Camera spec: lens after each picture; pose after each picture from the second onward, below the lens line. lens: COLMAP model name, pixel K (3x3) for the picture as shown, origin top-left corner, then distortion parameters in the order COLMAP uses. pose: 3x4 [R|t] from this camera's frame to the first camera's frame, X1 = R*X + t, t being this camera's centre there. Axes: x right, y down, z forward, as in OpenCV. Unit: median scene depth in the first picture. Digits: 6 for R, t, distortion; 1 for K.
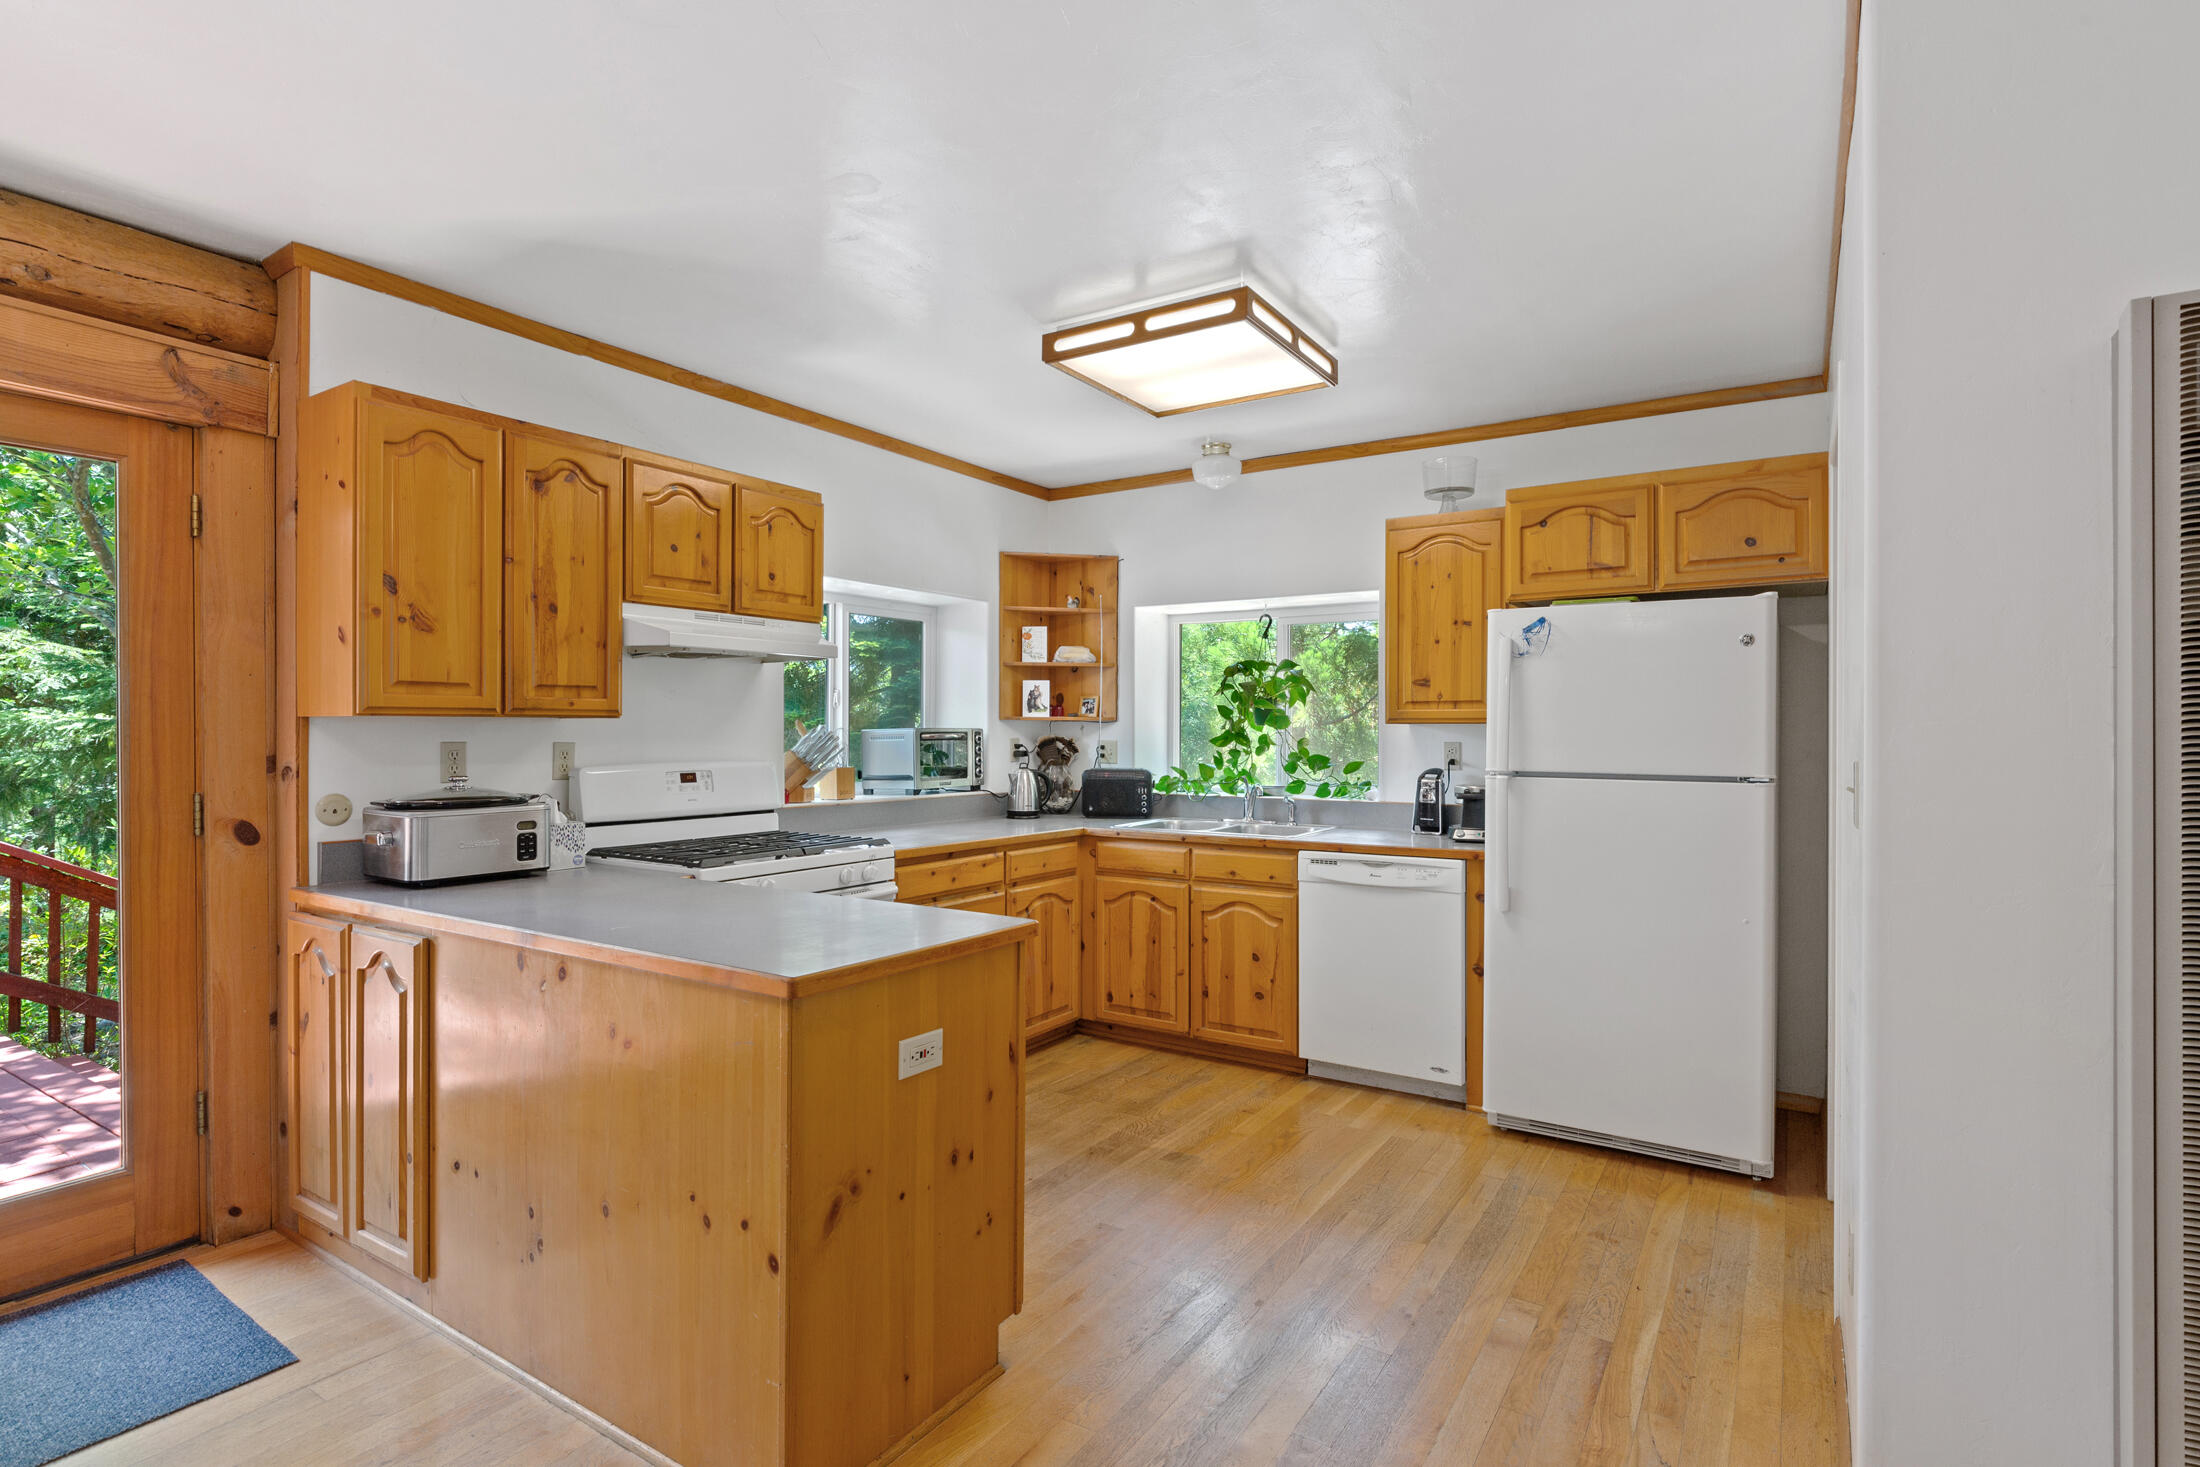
lens RADIAL K [[1096.1, 0, 1098.8], [0, 1096.1, 729.7], [0, 0, 1]] dist [-0.011870, 0.000034]
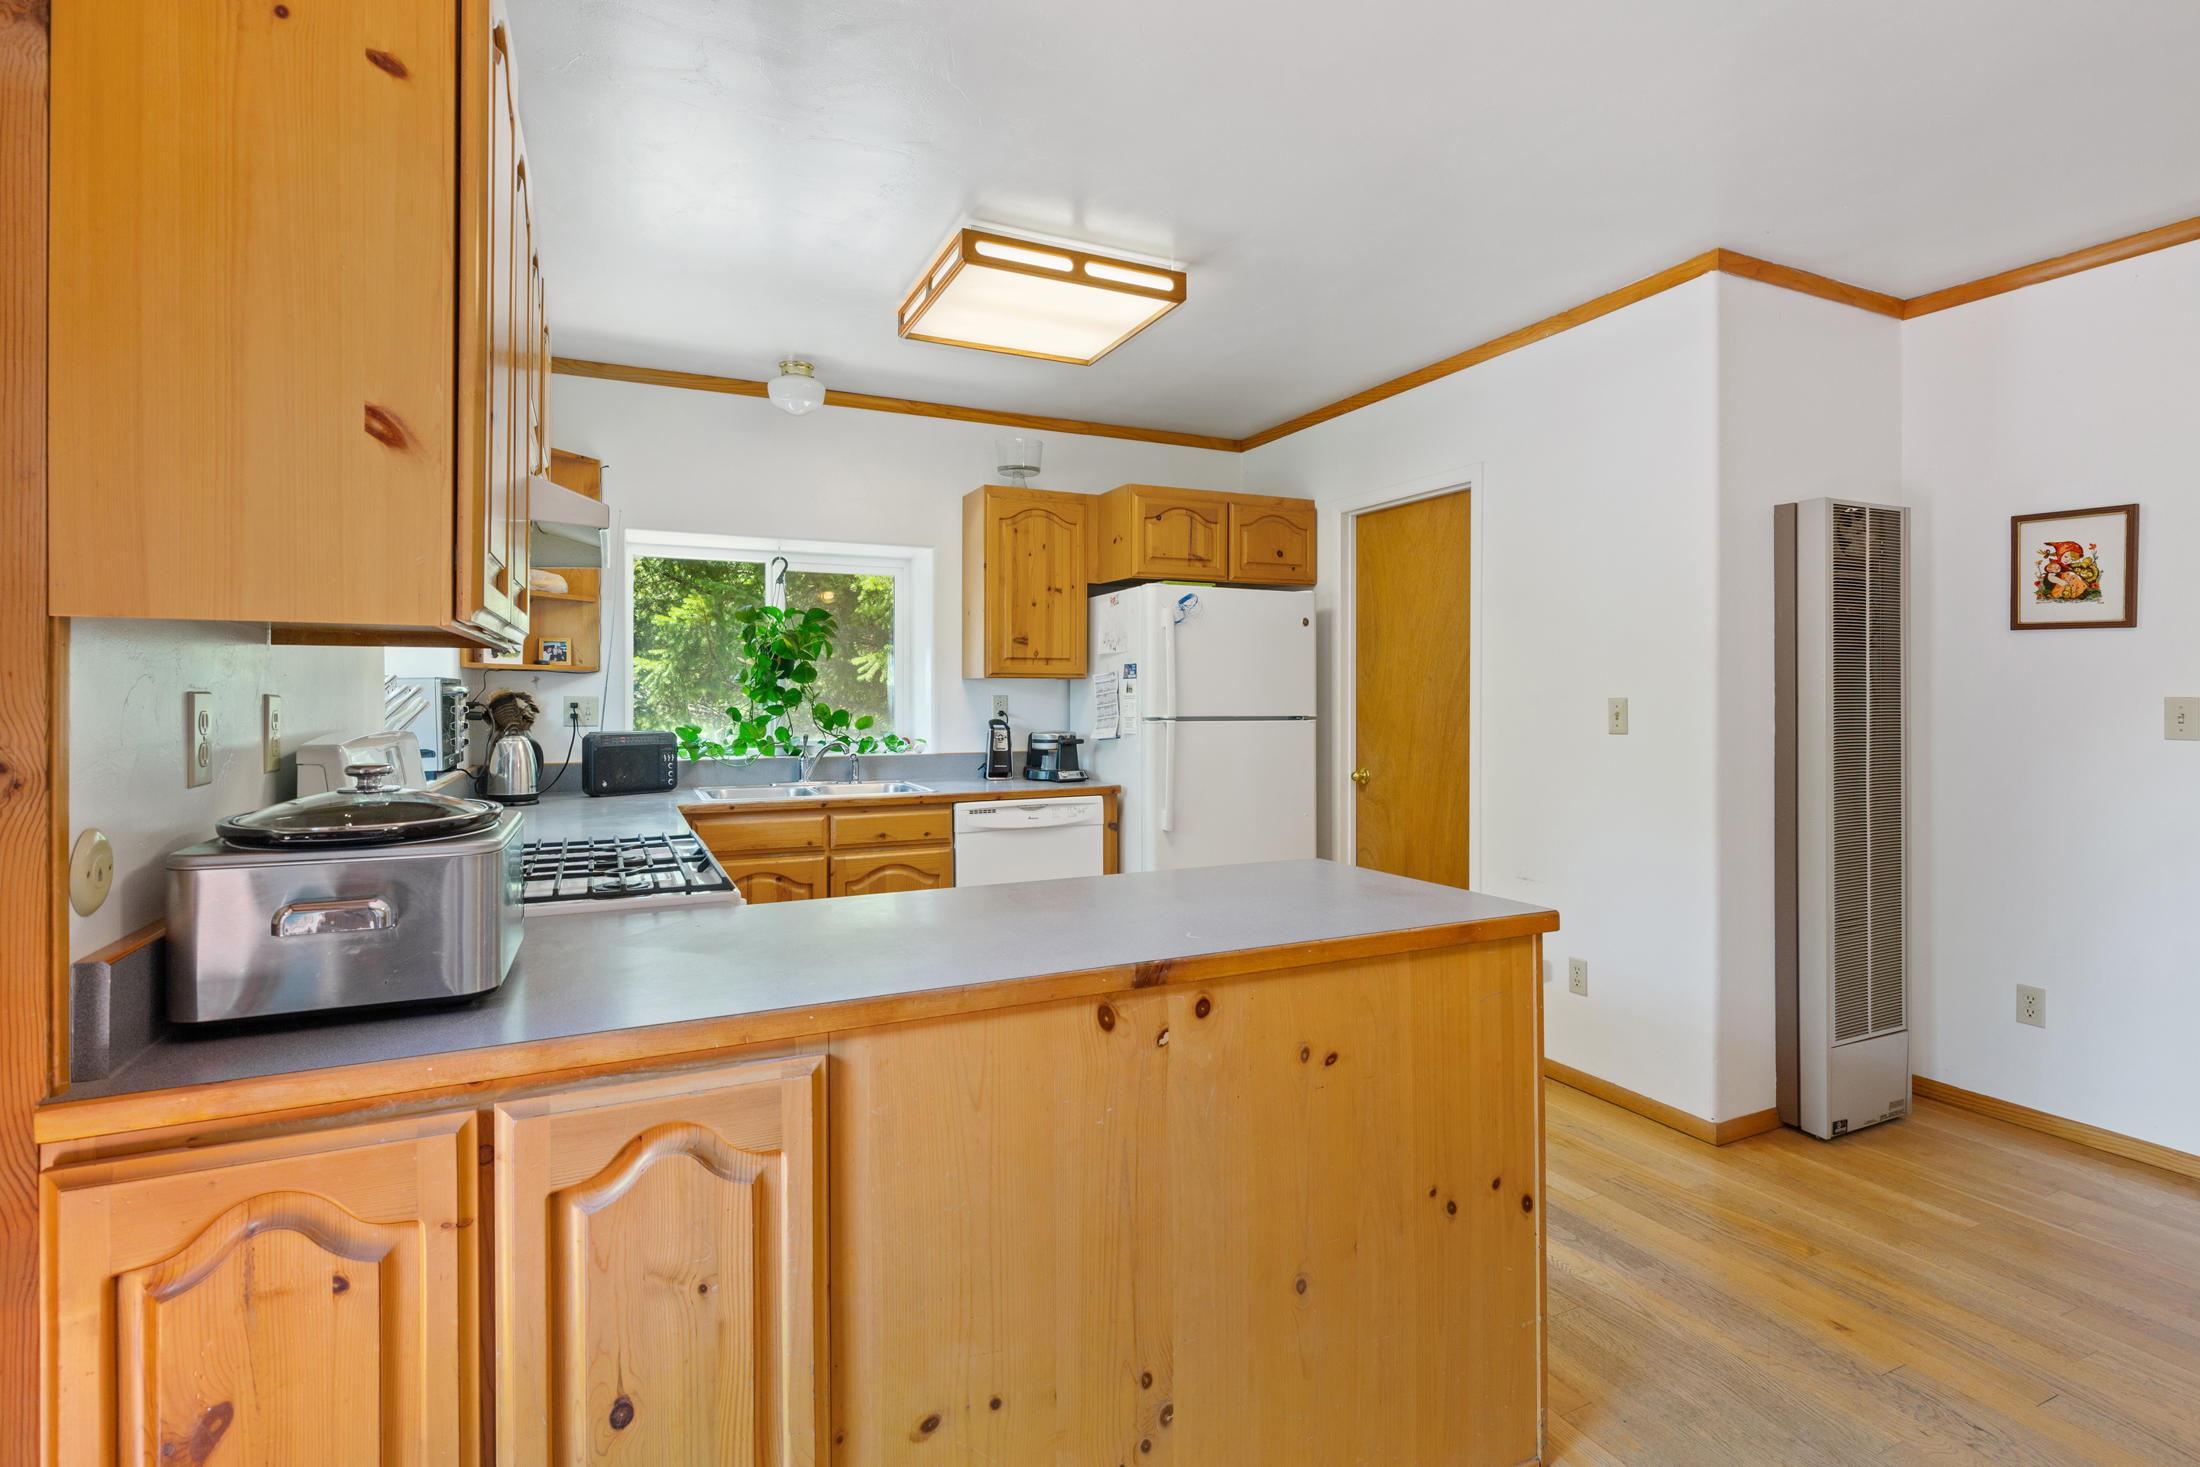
lens RADIAL K [[1077.8, 0, 1153.4], [0, 1077.8, 695.6], [0, 0, 1]] dist [0.016974, 0.000189]
pose [[0.506066, -0.003408, 0.862488, -0.572085], [-0.000333, 0.999991, 0.004147, 0.007493], [-0.862494, -0.002386, 0.506061, 0.341210]]
